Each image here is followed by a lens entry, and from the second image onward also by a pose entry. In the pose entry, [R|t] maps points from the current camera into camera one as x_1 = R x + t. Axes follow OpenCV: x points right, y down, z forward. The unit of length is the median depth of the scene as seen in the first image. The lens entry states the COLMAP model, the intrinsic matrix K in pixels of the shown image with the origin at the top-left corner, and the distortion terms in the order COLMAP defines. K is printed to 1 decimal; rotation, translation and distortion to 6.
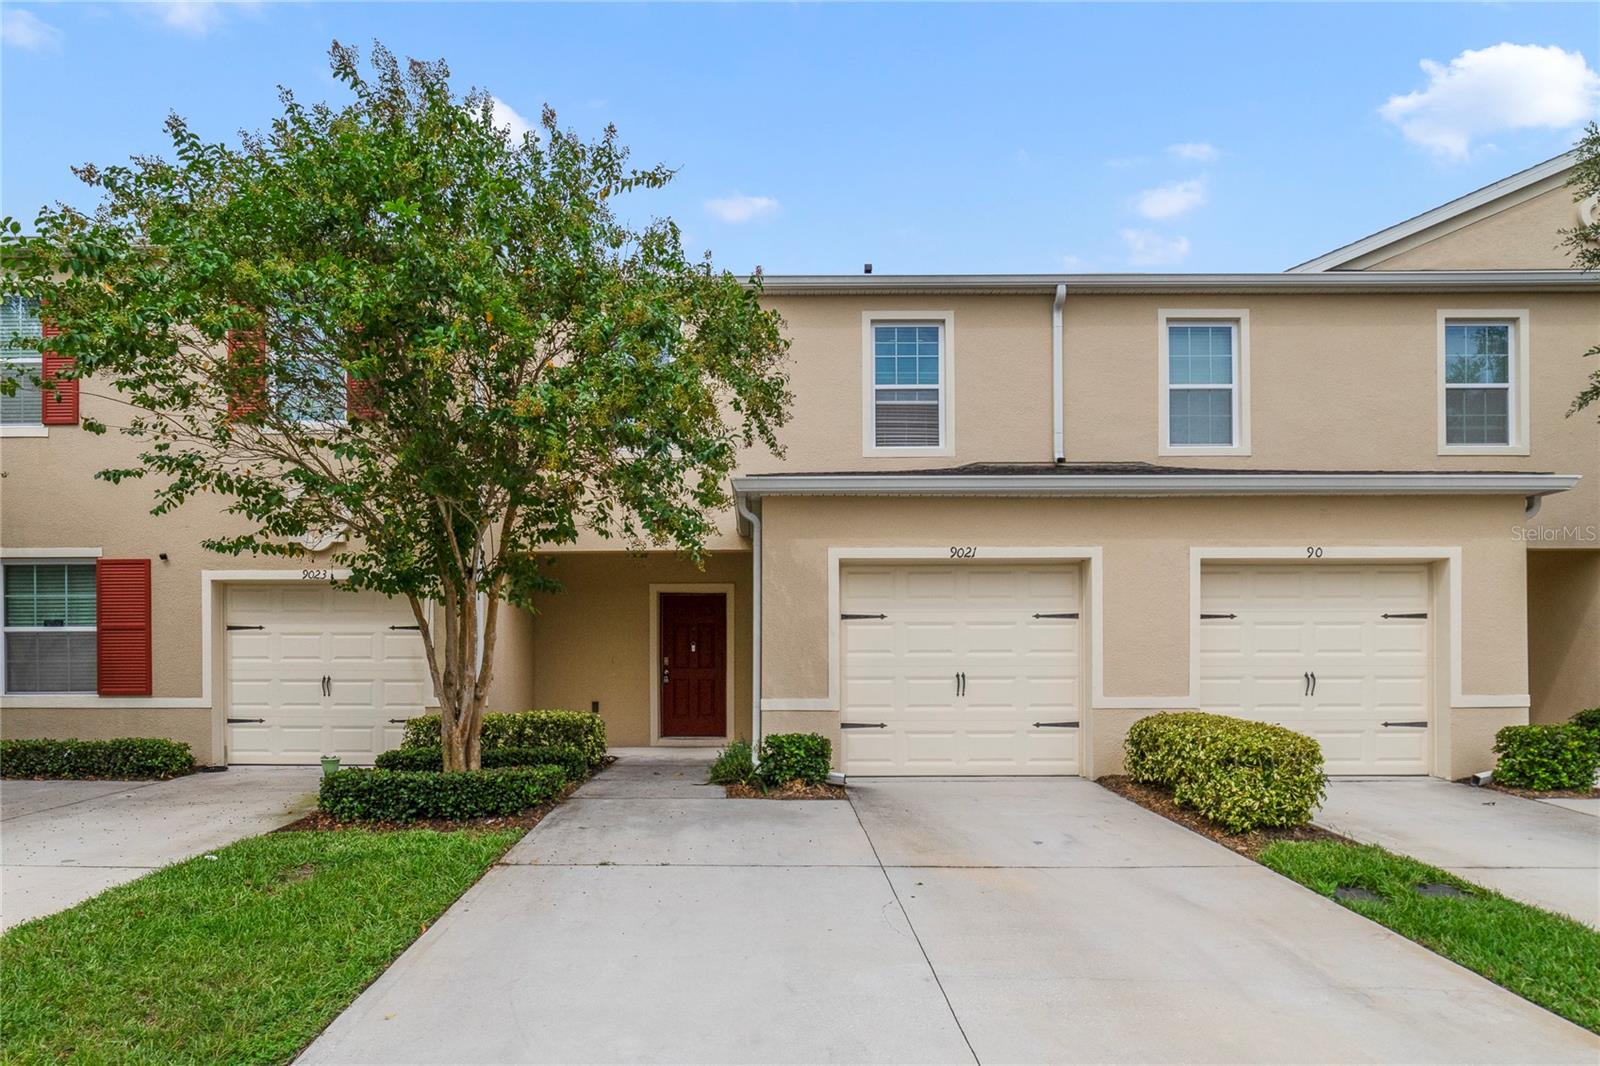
lens RADIAL K [[579.5, 0, 799.8], [0, 579.5, 522.1], [0, 0, 1]] dist [-0.002088, -0.000120]
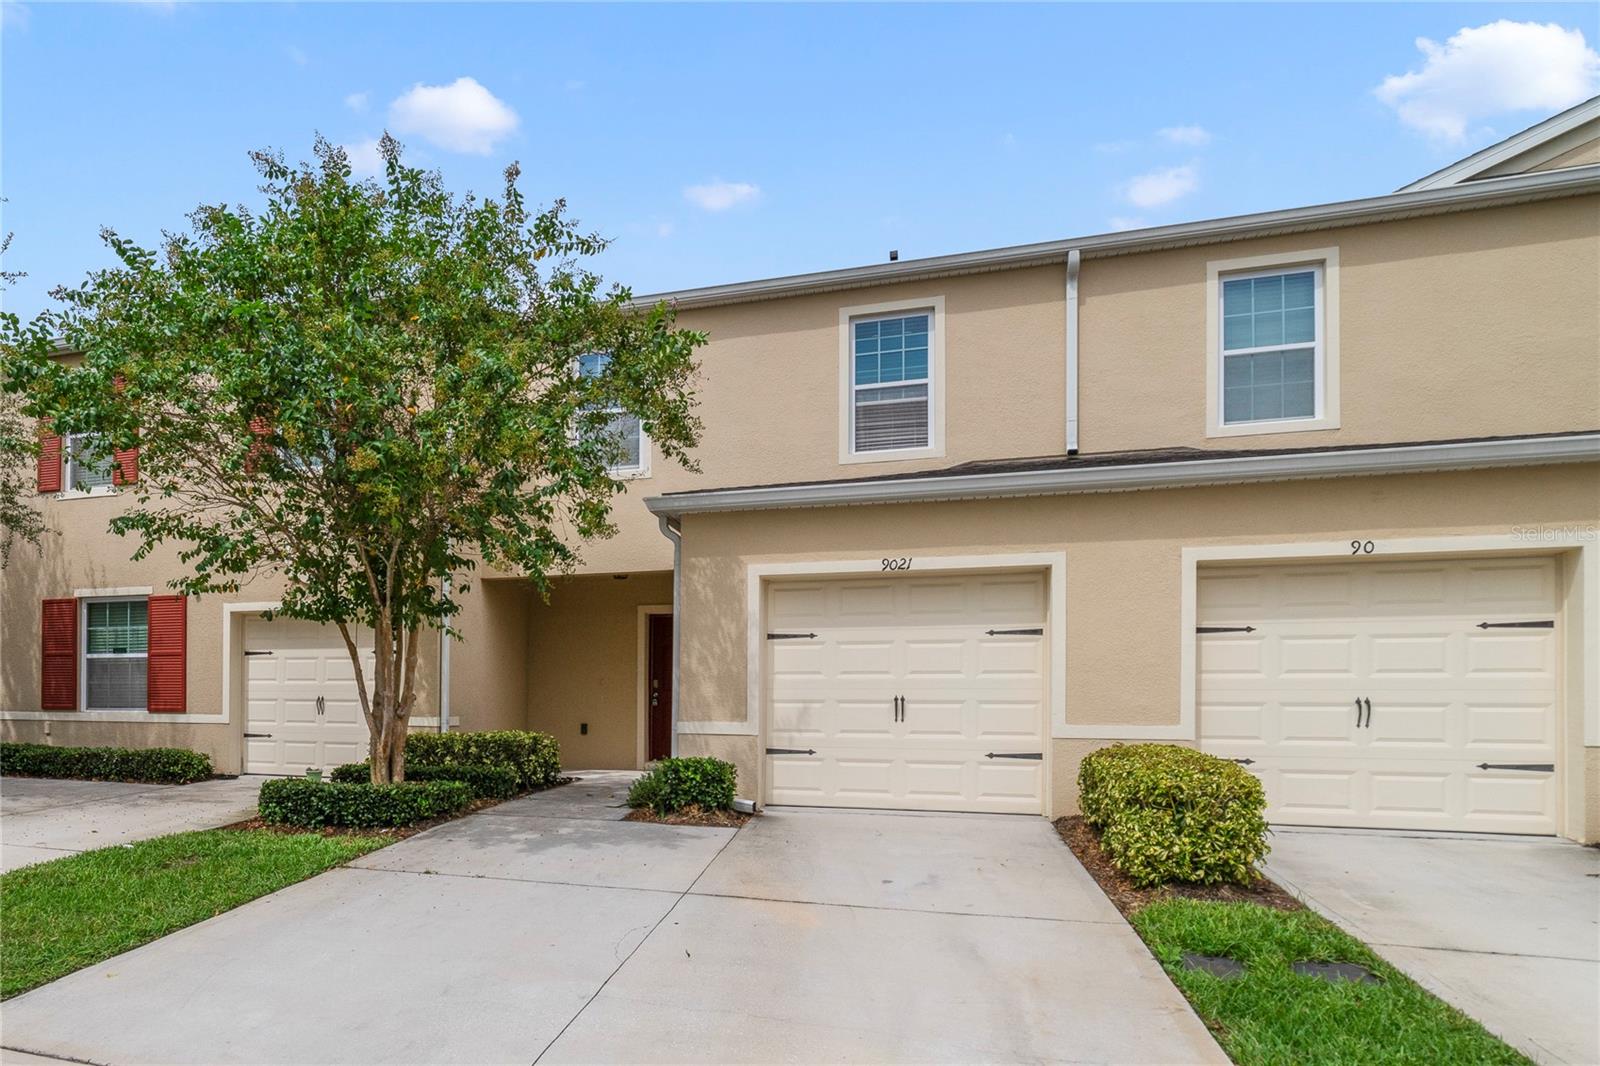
lens RADIAL K [[625.0, 0, 785.4], [0, 625.0, 523.8], [0, 0, 1]] dist [-0.001791, 0.000021]
pose [[0.979397, -0.049220, -0.195854, 0.325252], [0.046079, 0.998726, -0.020567, 0.000491], [0.196617, 0.011119, 0.980417, -0.005085]]
